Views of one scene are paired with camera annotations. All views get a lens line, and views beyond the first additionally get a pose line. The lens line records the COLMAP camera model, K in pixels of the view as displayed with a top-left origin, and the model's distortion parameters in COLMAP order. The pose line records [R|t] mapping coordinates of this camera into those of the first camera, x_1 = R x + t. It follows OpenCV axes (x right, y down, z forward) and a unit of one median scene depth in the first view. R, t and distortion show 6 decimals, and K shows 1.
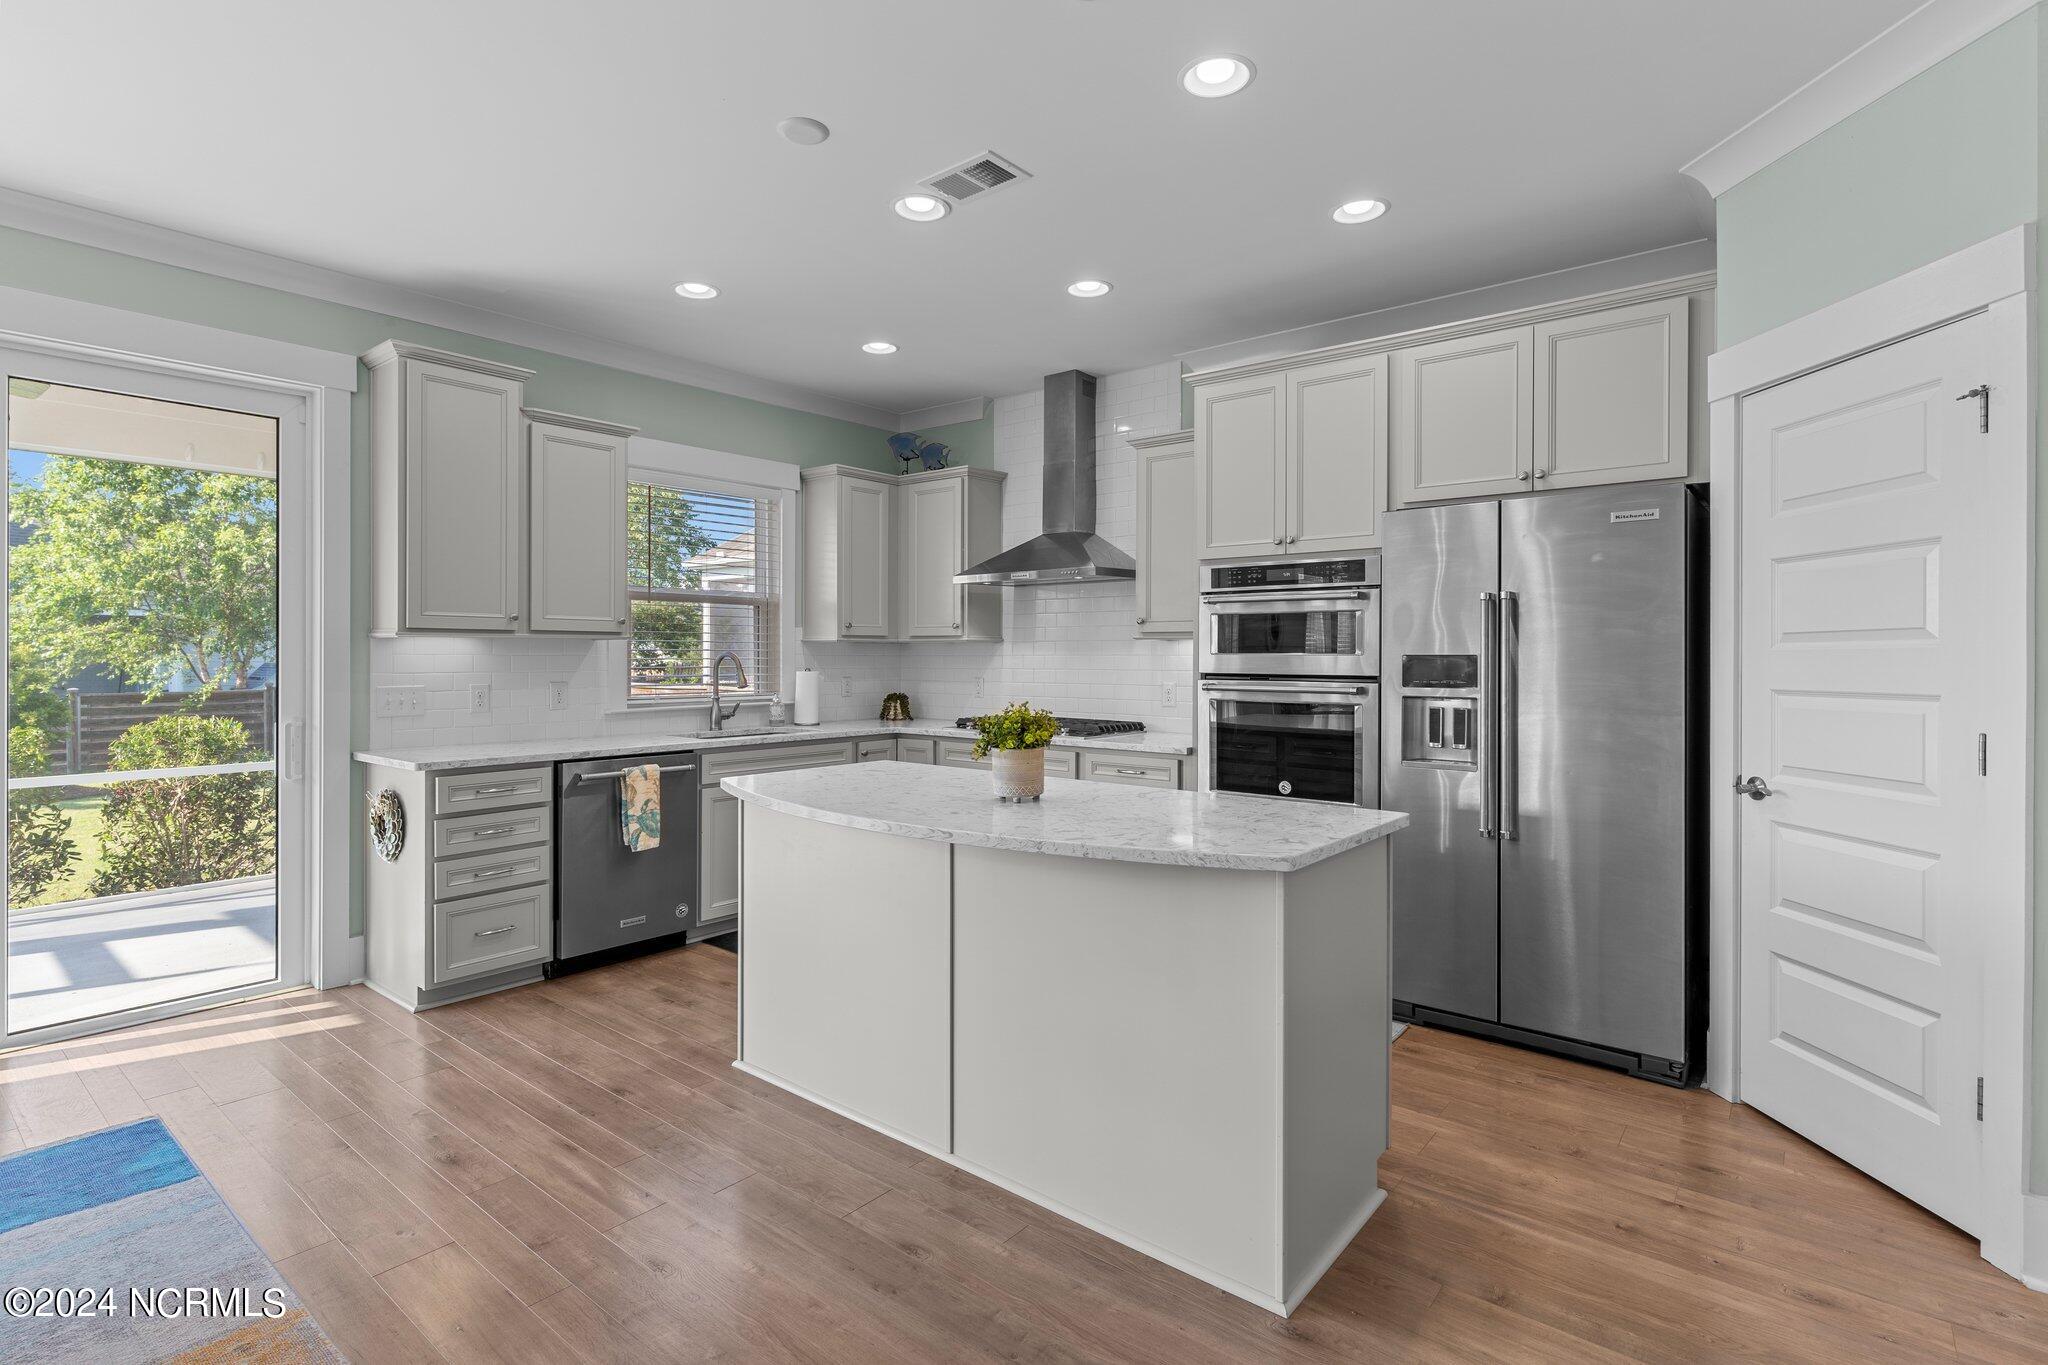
lens RADIAL K [[987.9, 0, 1025.6], [0, 987.9, 660.7], [0, 0, 1]] dist [0.001353, 0.000290]
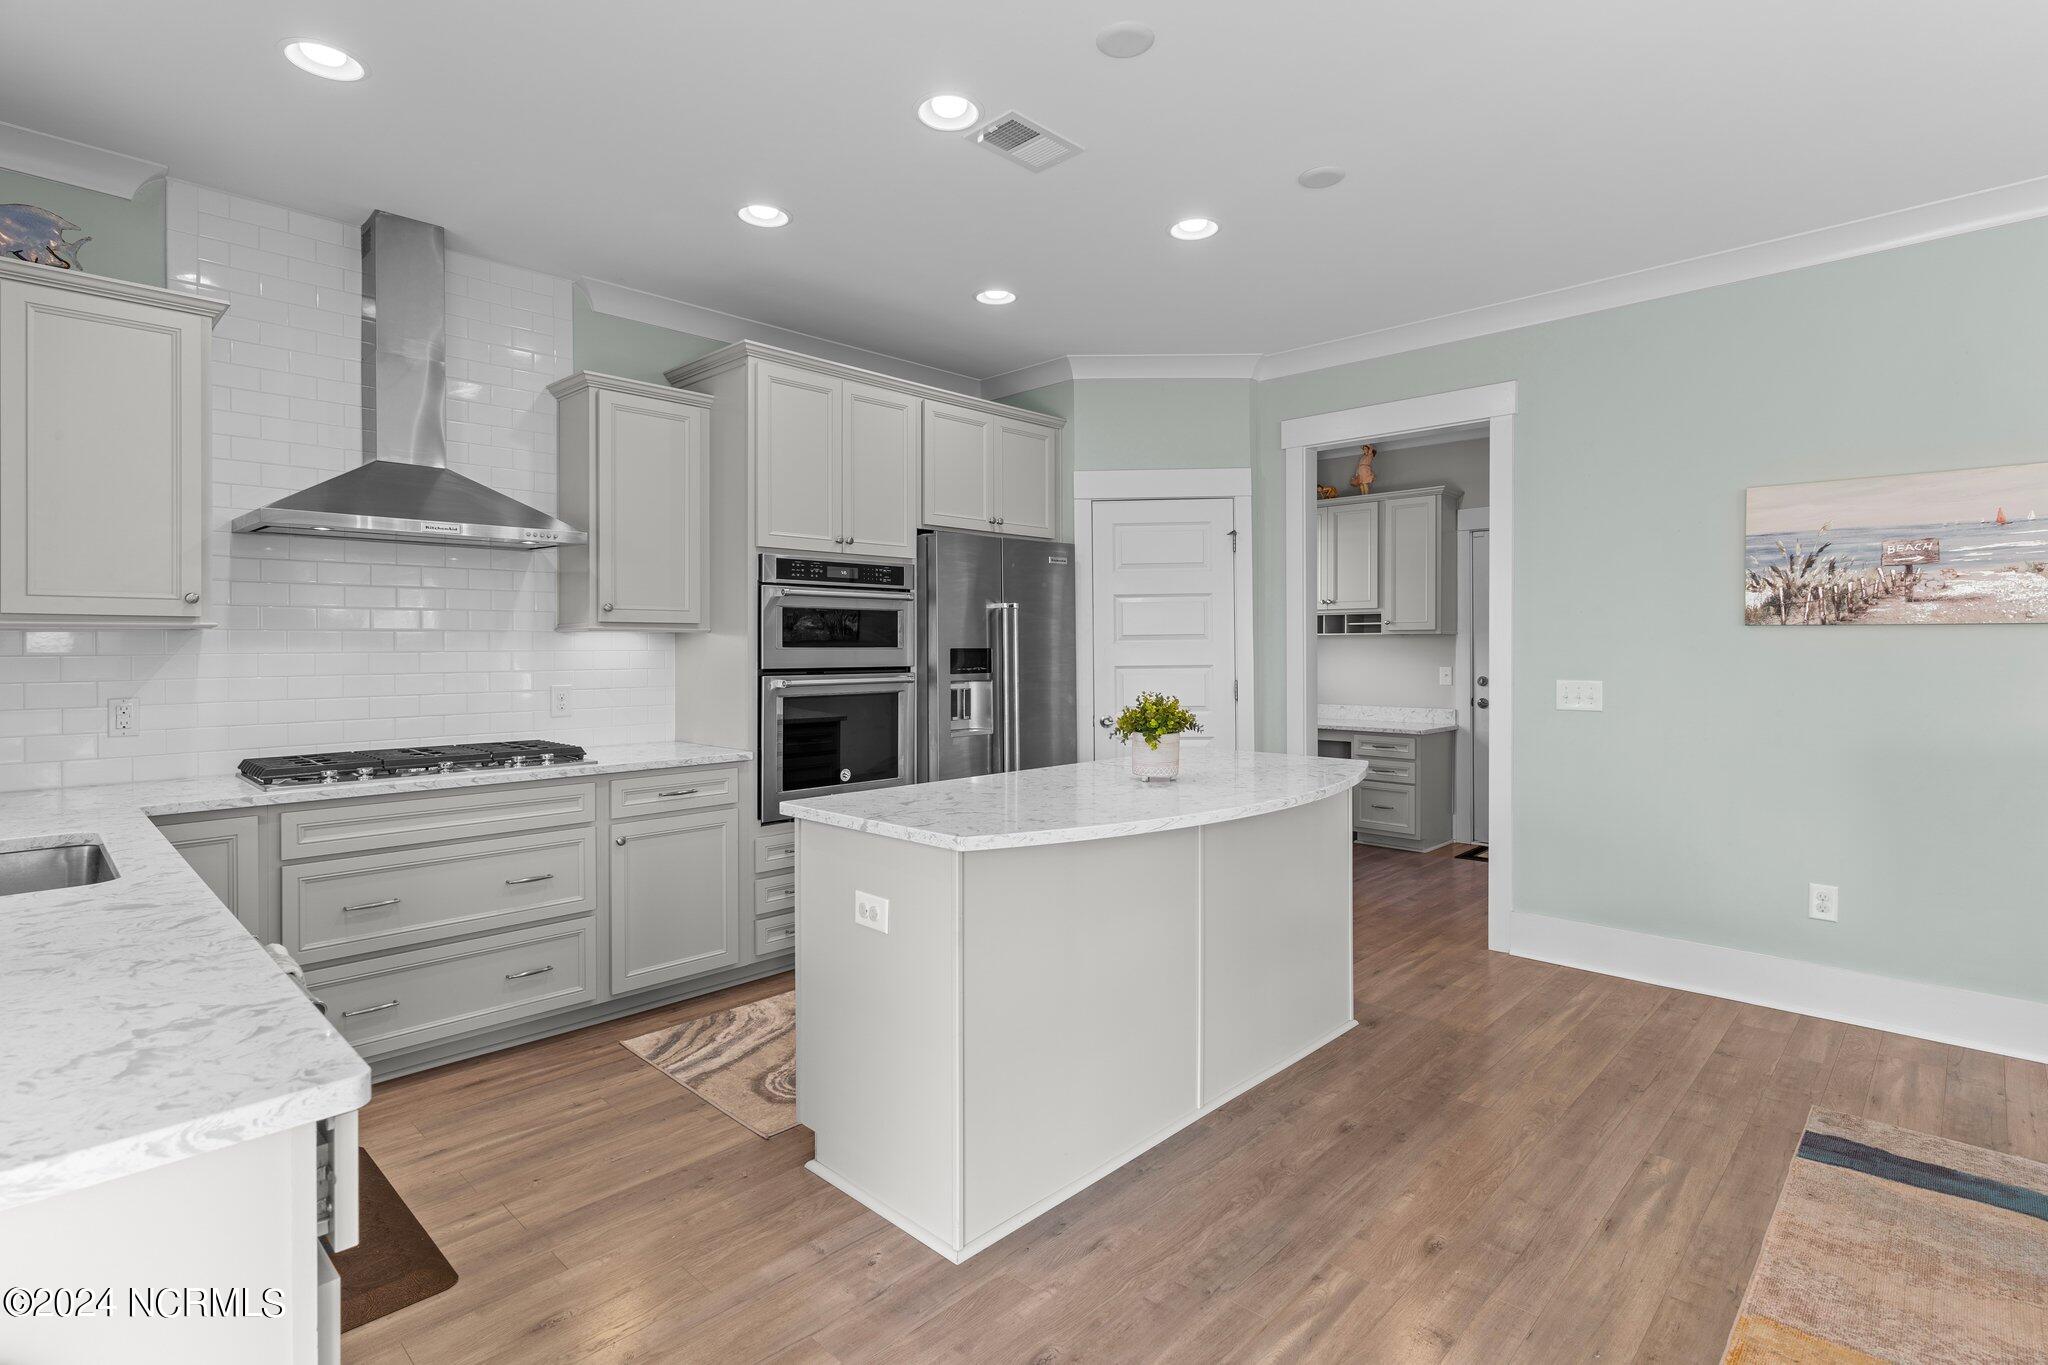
lens RADIAL K [[994.2, 0, 1022.4], [0, 994.2, 650.5], [0, 0, 1]] dist [0.001236, 0.000057]
pose [[0.085571, -0.006165, 0.996313, -0.750497], [0.009988, 0.999936, 0.005330, -0.007874], [-0.996282, 0.009495, 0.085627, 0.697661]]
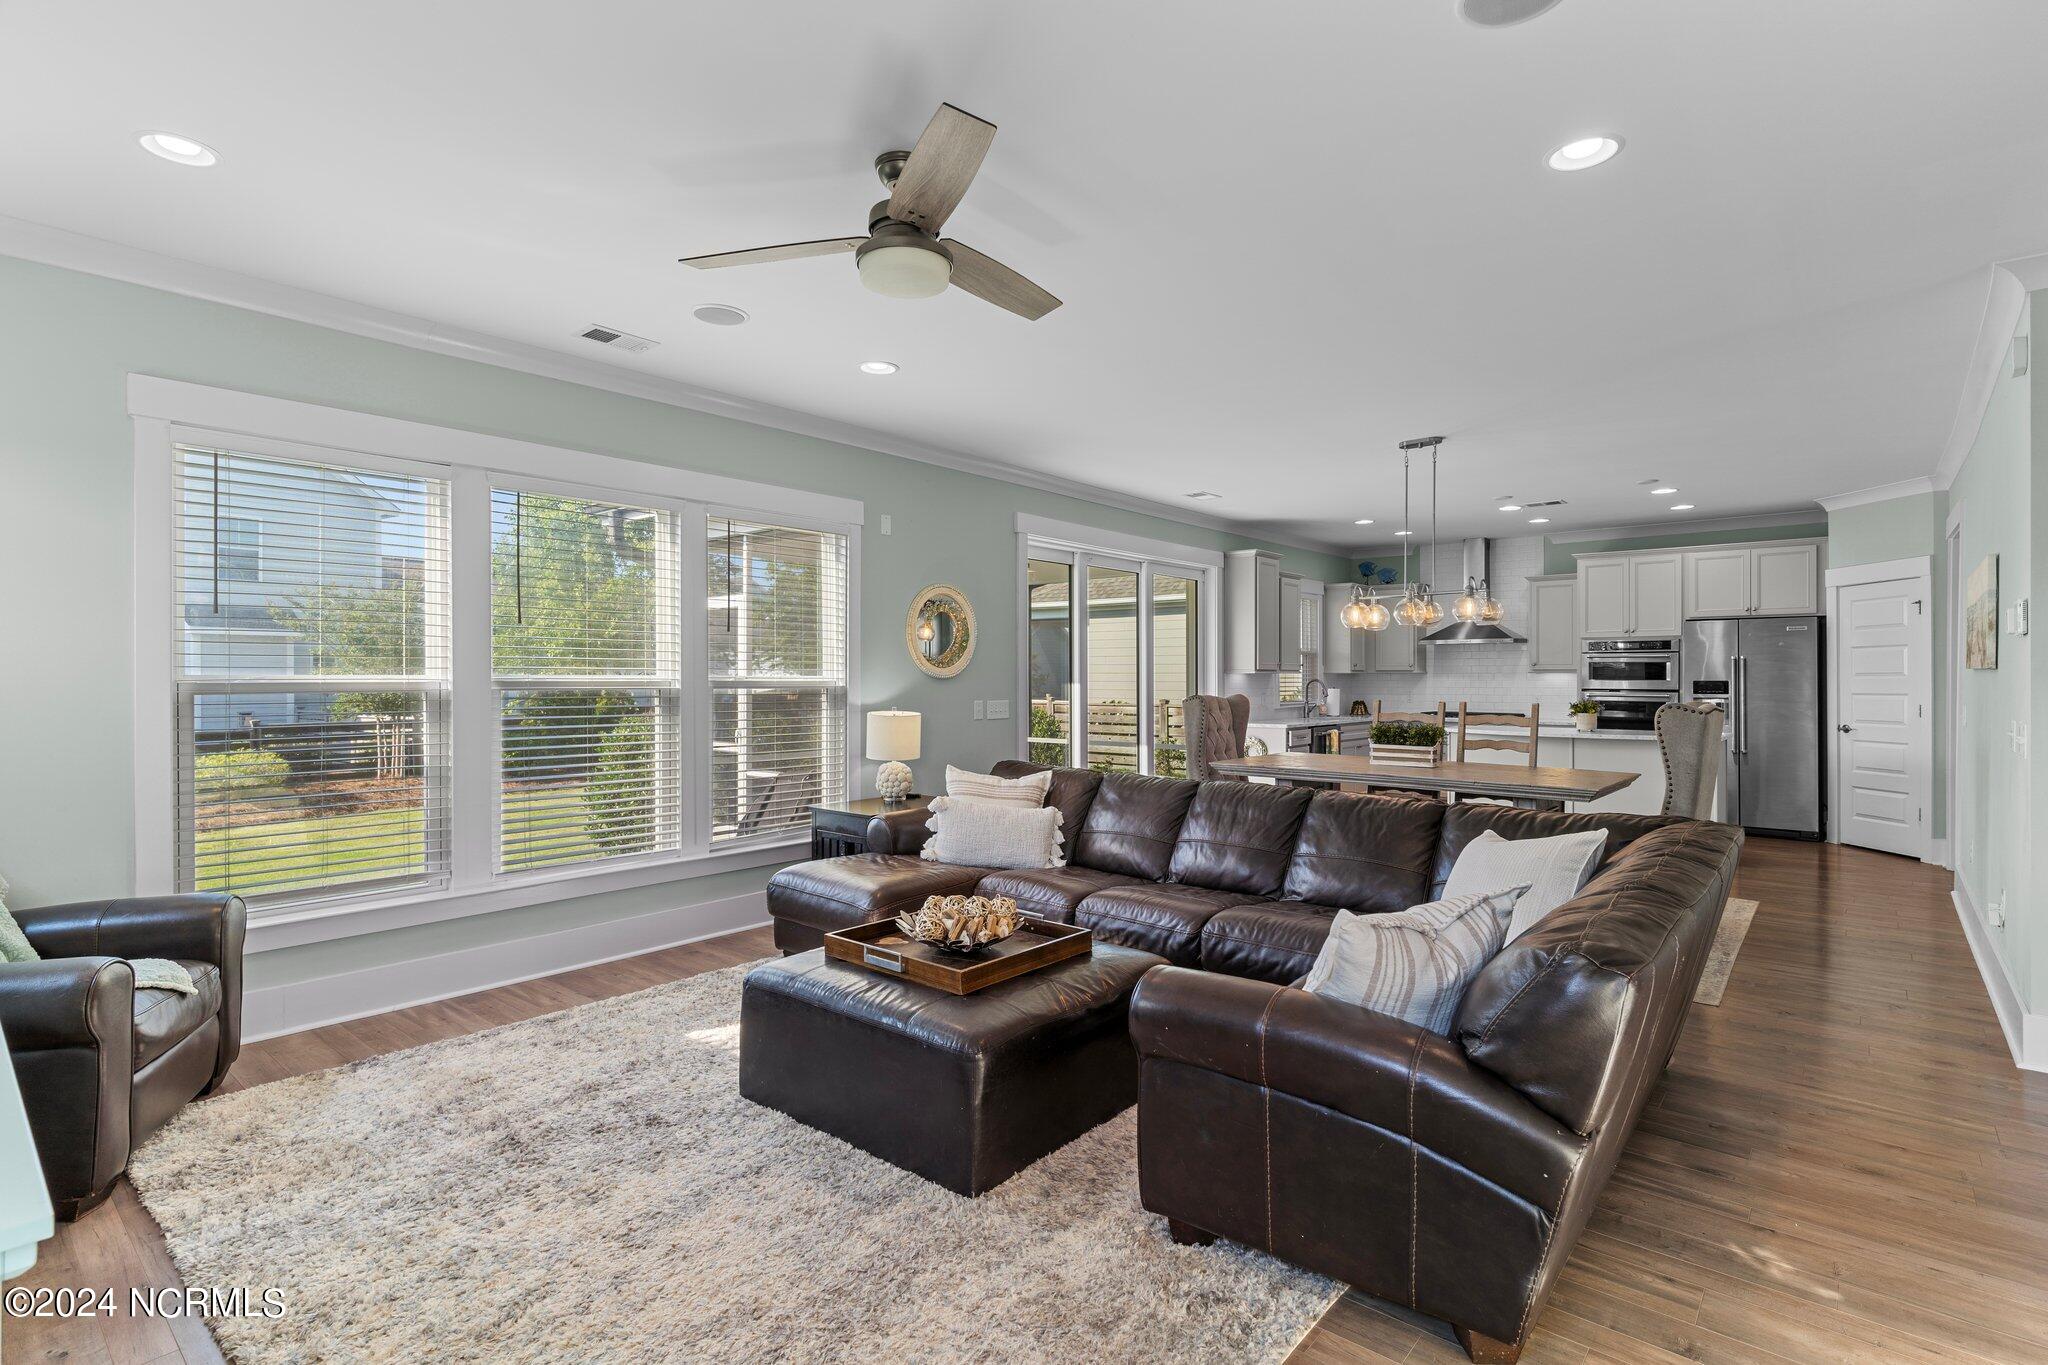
lens RADIAL K [[980.3, 0, 1019.8], [0, 980.3, 676.2], [0, 0, 1]] dist [-0.004787, -0.000195]
pose [[0.999520, -0.000577, -0.030962, -1.048614], [0.000320, 0.999965, -0.008326, 0.002195], [0.030965, 0.008312, 0.999486, -1.273710]]
